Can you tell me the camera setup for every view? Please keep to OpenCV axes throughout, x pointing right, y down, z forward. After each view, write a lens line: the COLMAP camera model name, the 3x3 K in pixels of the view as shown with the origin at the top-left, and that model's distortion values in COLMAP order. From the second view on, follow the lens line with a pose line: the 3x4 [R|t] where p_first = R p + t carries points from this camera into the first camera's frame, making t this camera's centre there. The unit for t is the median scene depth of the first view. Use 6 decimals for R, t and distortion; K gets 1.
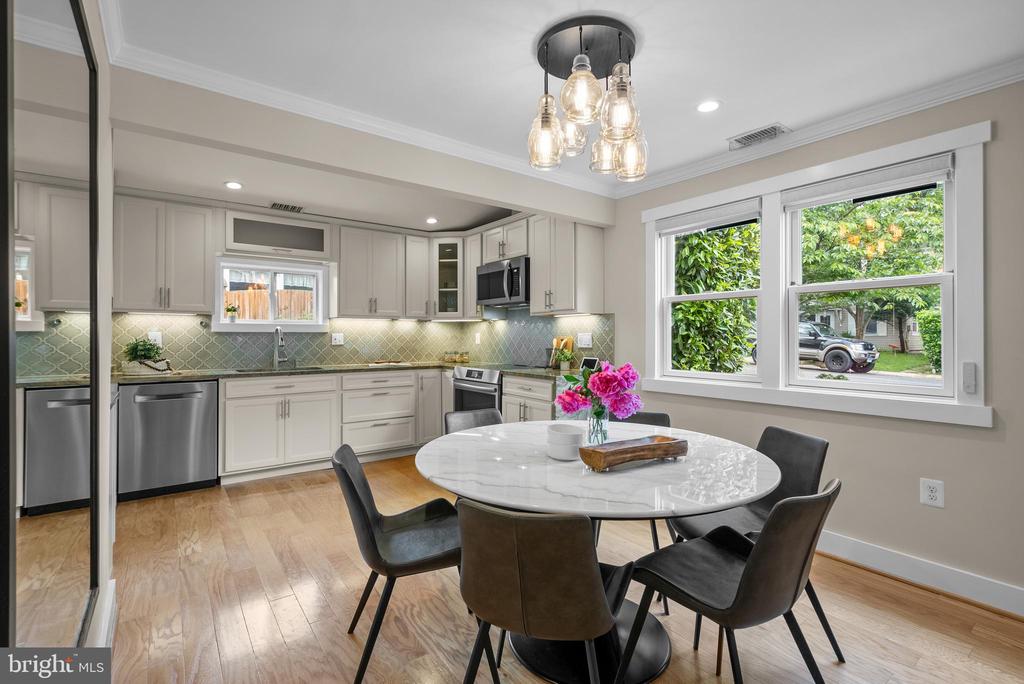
lens RADIAL K [[463.8, 0, 509.7], [0, 463.8, 339.7], [0, 0, 1]] dist [0.001421, 0.000027]
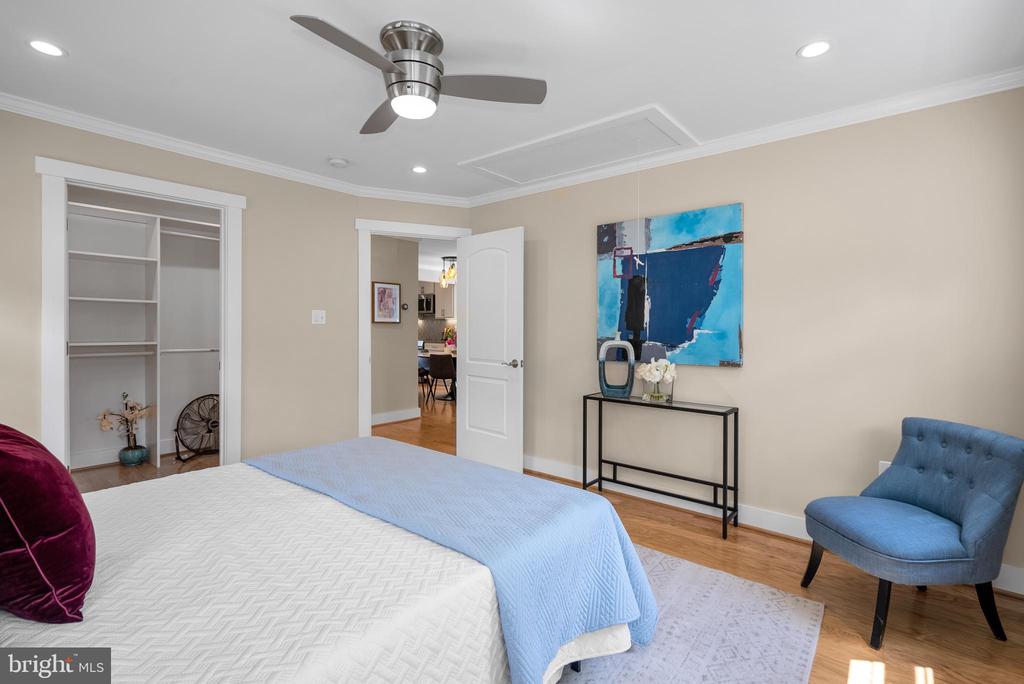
lens RADIAL K [[463.8, 0, 515.5], [0, 463.8, 334.7], [0, 0, 1]] dist [0.001421, 0.000027]
pose [[0.968991, 0.002561, 0.247083, -0.149656], [-0.005989, 0.999896, 0.013121, -0.002232], [-0.247023, -0.014194, 0.968906, -1.472117]]
